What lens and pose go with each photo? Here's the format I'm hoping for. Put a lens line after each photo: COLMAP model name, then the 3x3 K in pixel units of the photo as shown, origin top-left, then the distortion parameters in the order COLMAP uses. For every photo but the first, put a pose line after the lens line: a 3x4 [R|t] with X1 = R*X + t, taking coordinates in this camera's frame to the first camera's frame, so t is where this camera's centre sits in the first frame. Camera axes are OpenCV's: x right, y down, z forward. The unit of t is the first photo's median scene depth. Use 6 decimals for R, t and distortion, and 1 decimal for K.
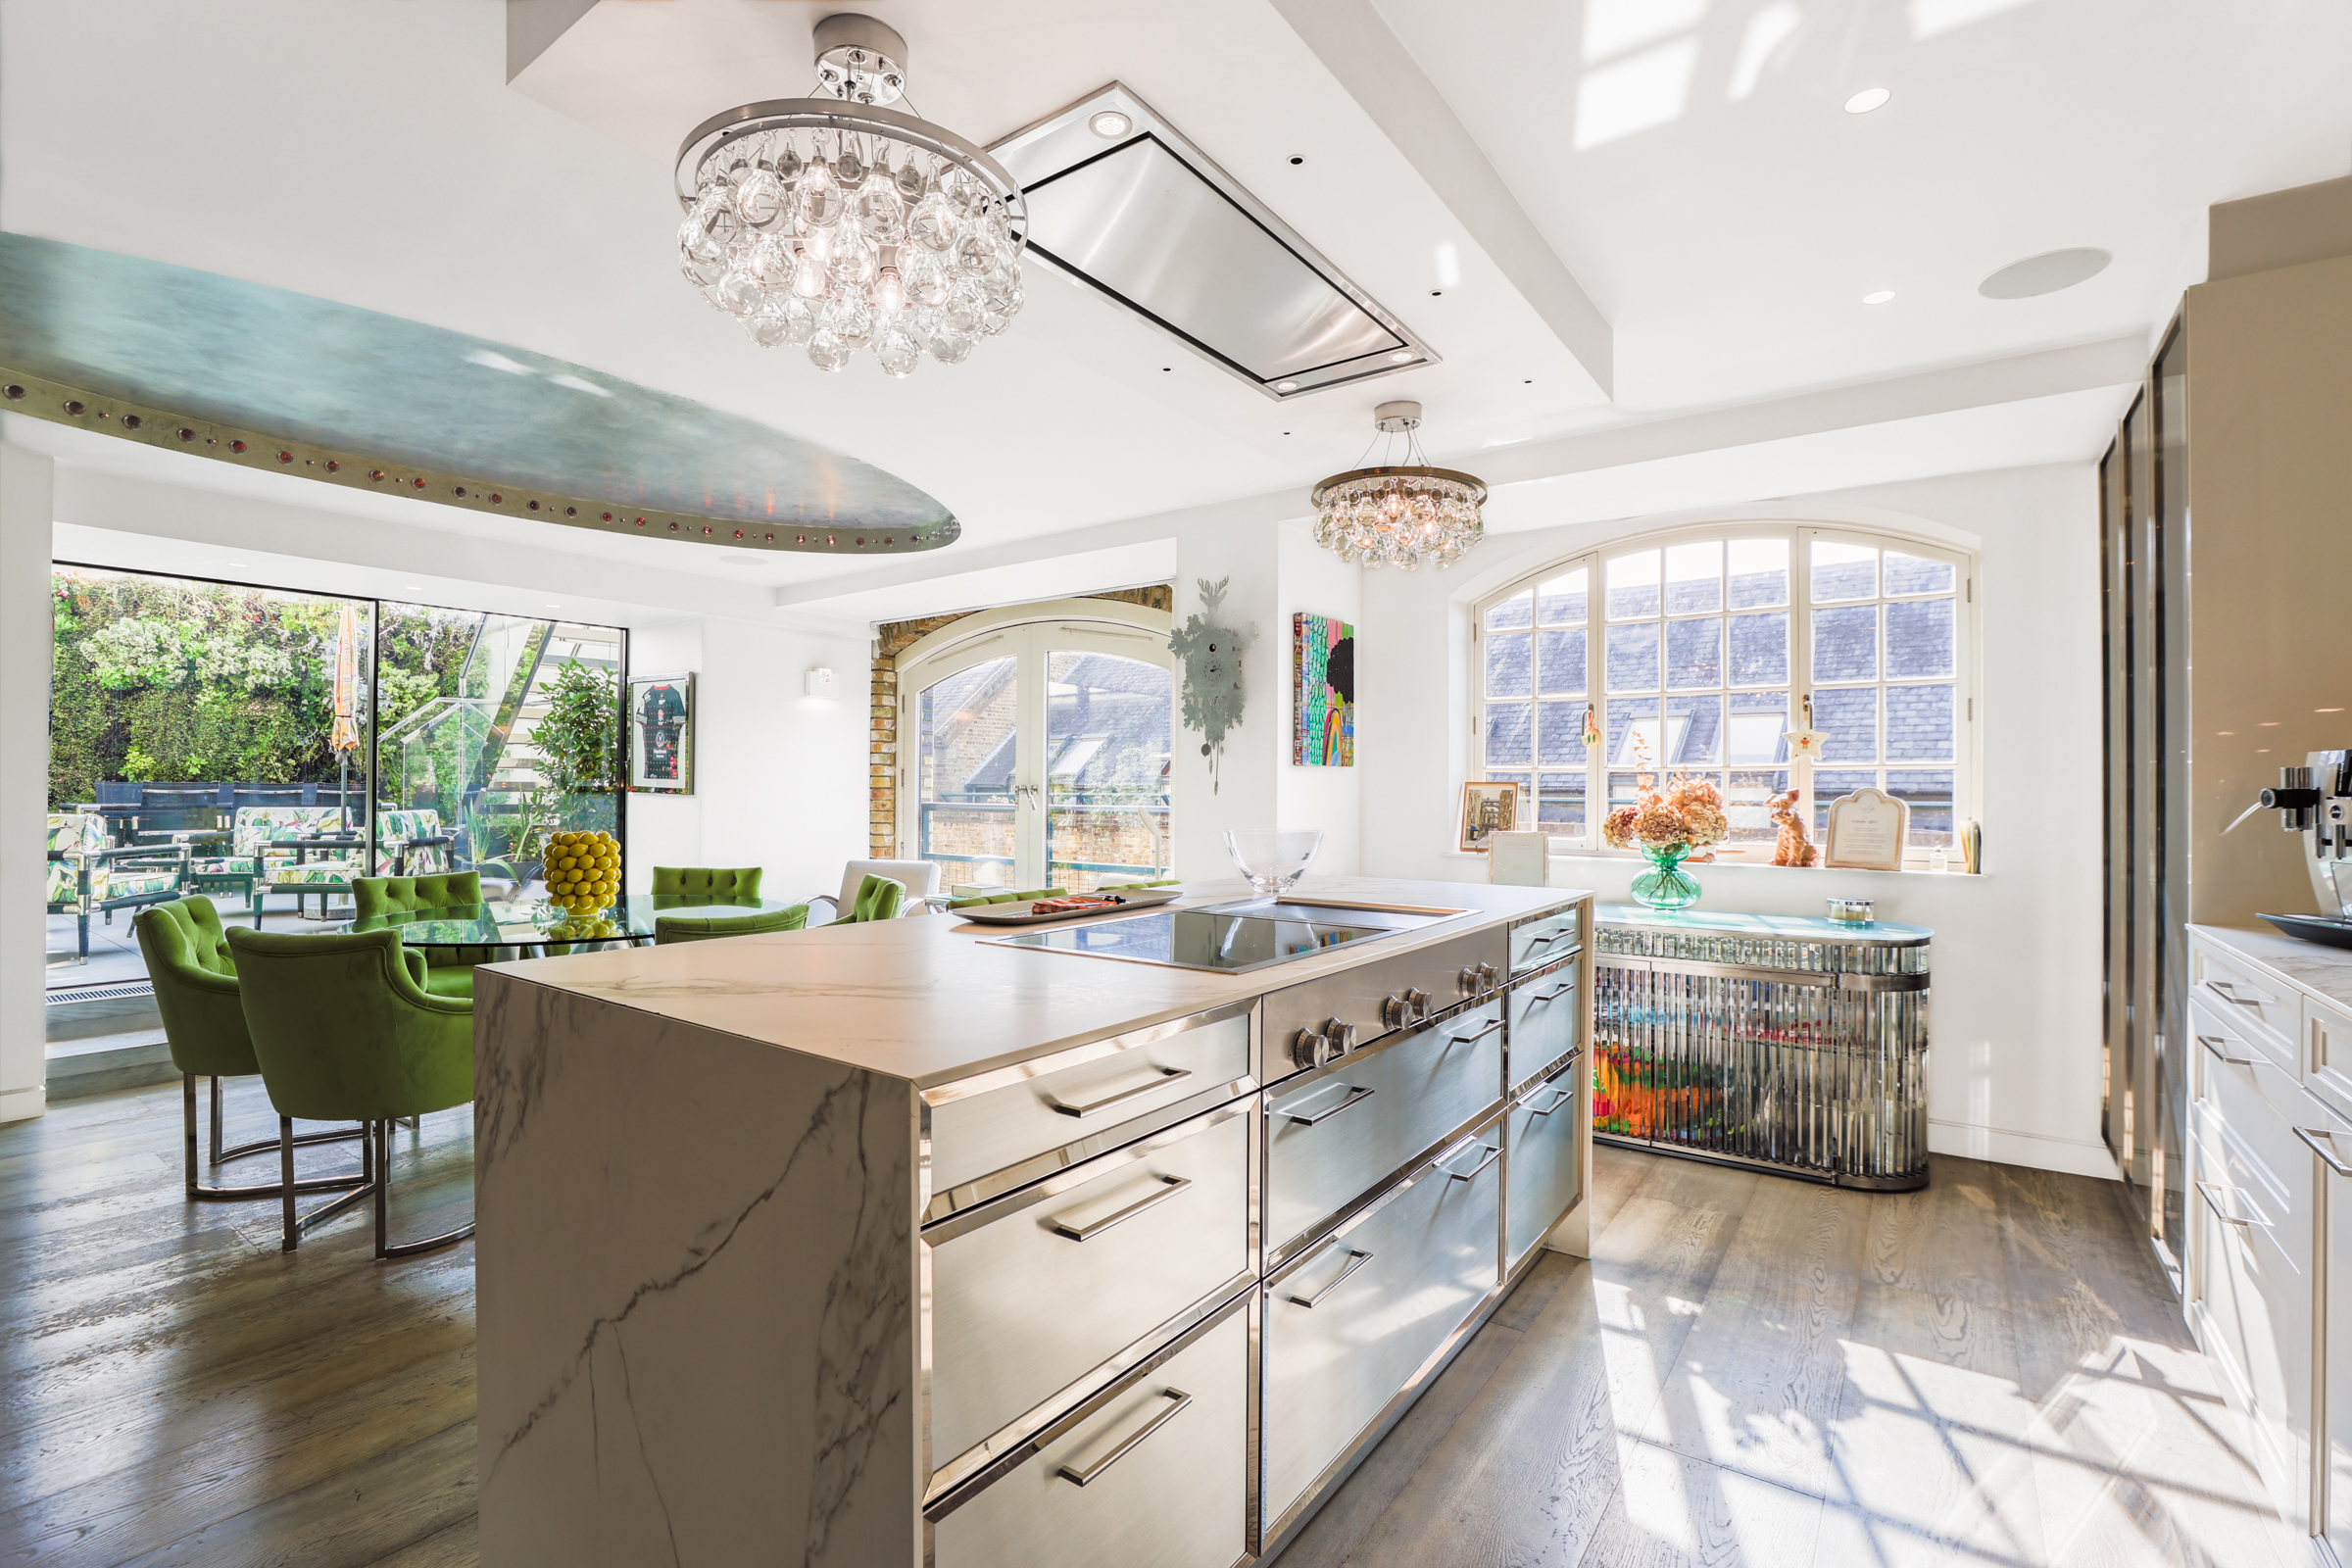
lens RADIAL K [[1035.1, 0, 1178.7], [0, 1035.1, 788.7], [0, 0, 1]] dist [-0.014958, 0.000862]
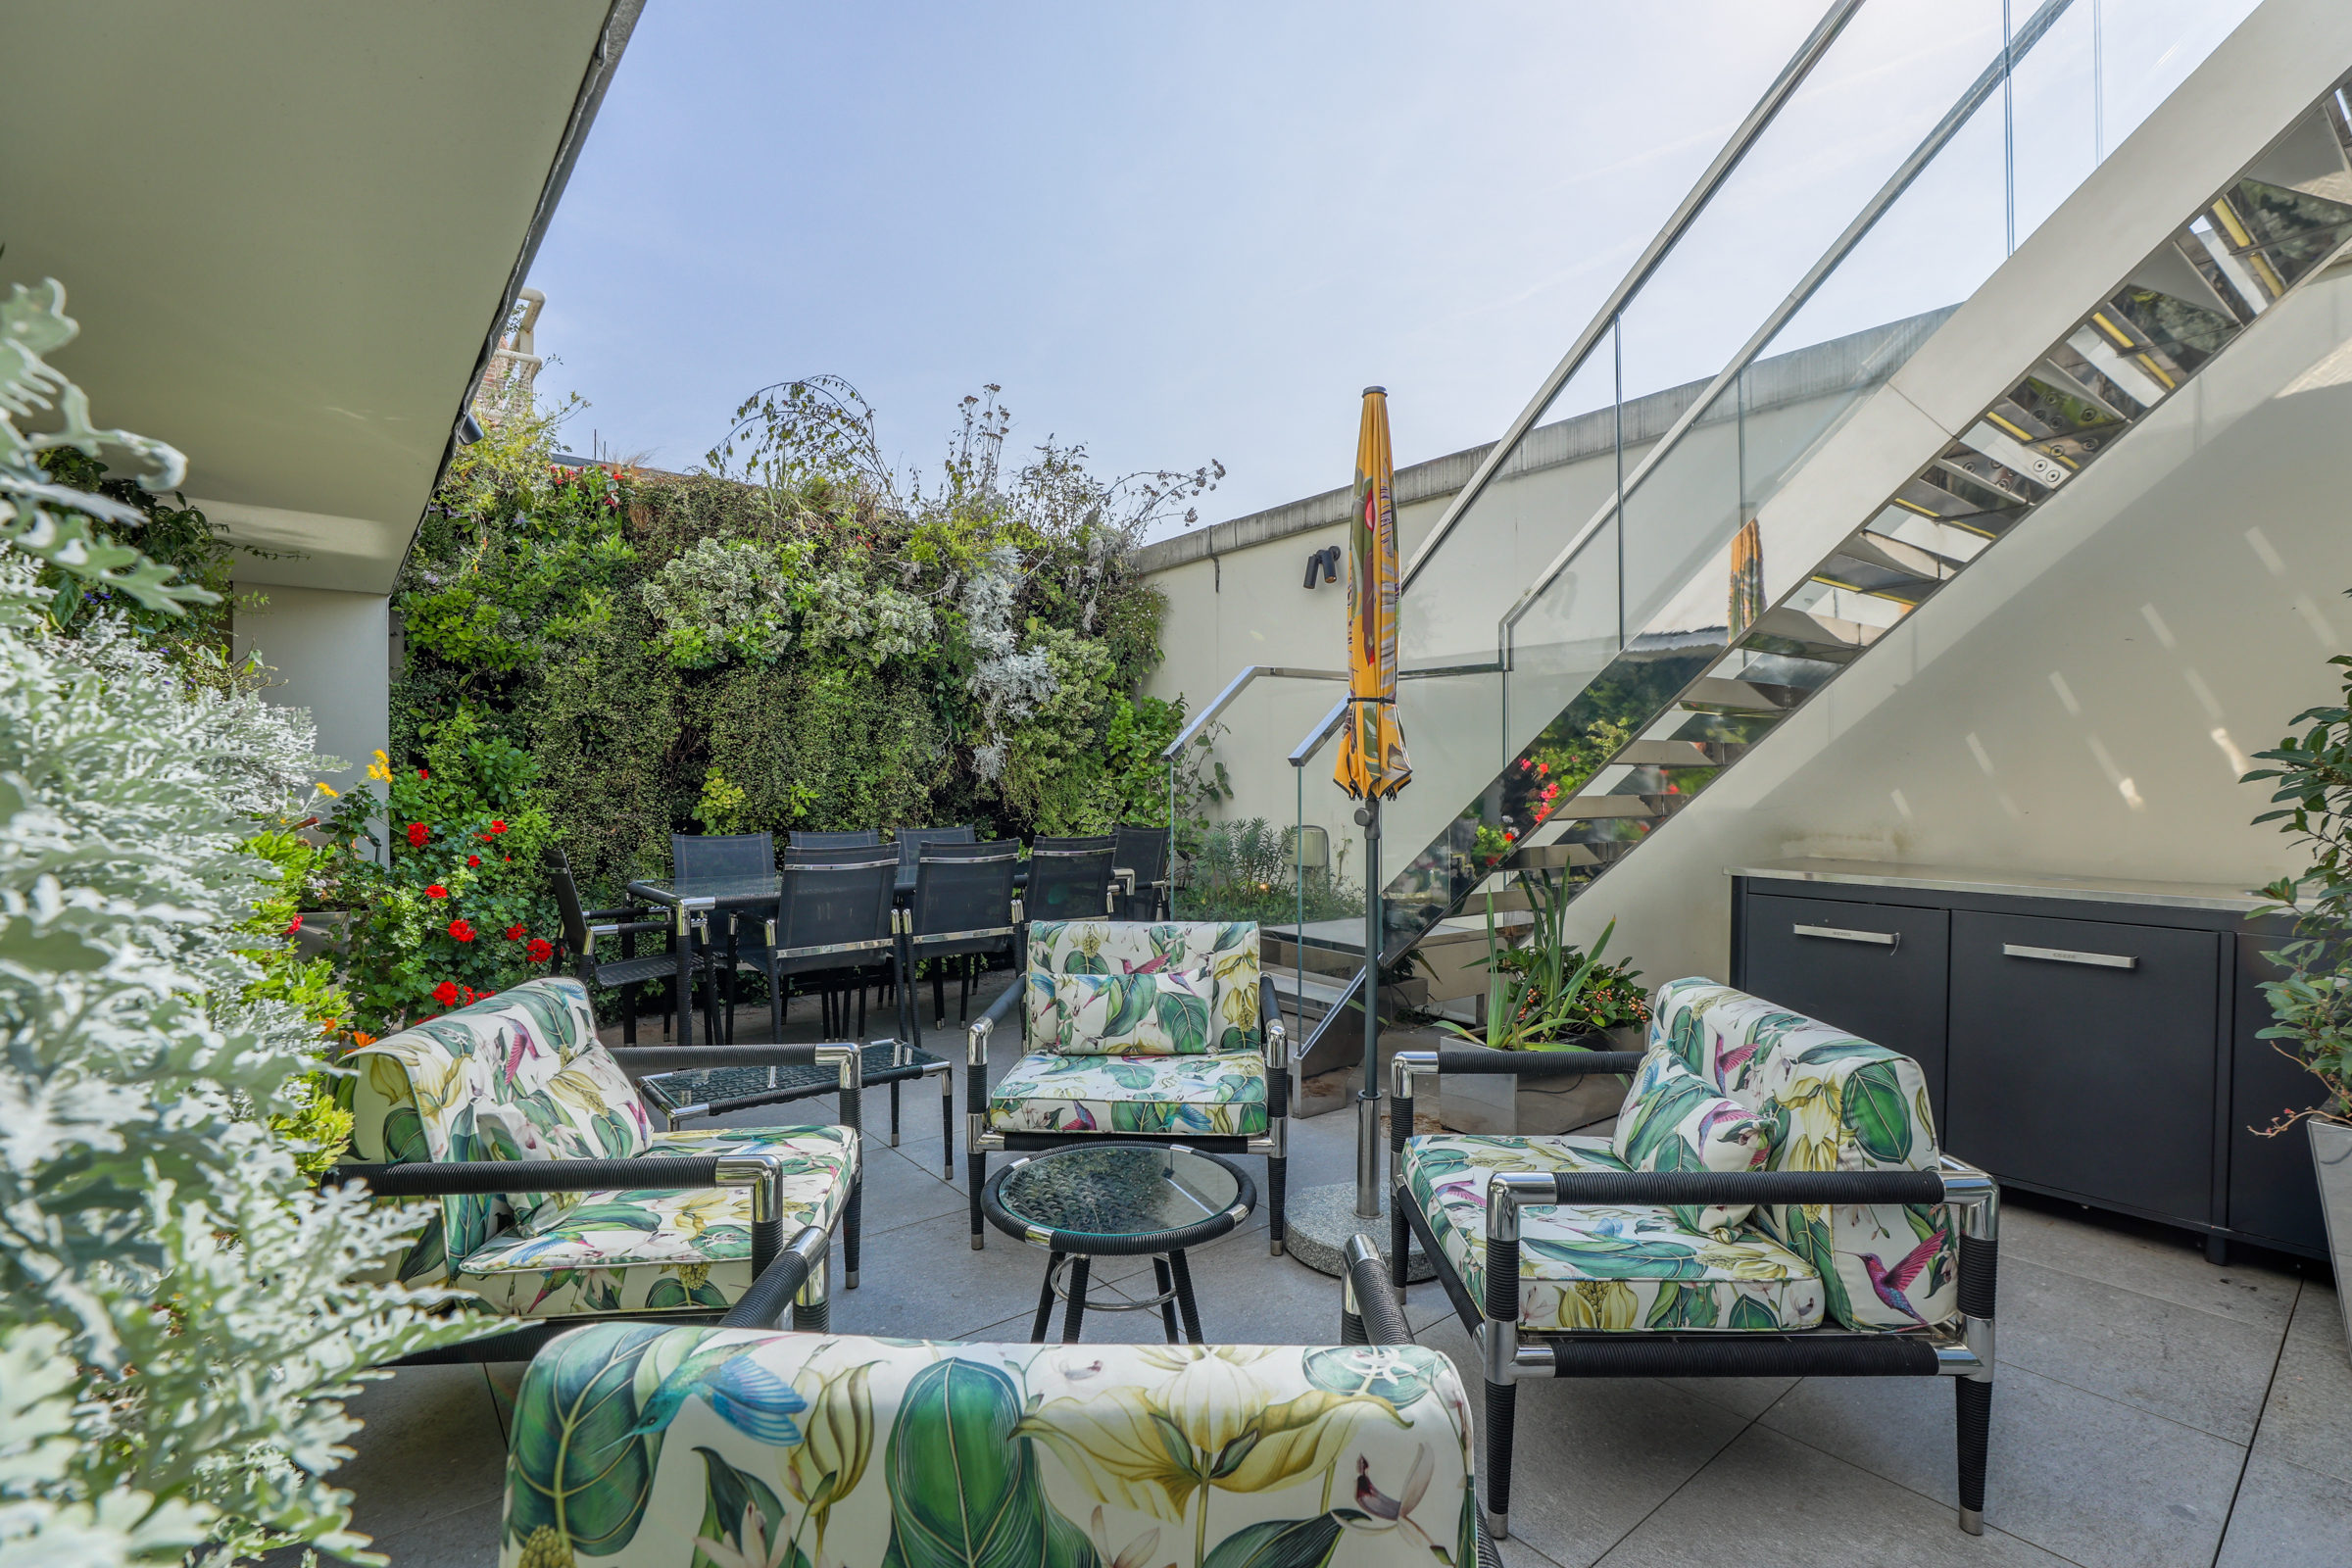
lens RADIAL K [[1035.1, 0, 1176.7], [0, 1035.1, 784.5], [0, 0, 1]] dist [-0.014958, 0.000862]
pose [[0.970115, -0.004668, -0.242600, -0.632739], [0.006017, 0.999970, 0.004821, -0.033573], [0.242570, -0.006137, 0.970114, 0.503075]]
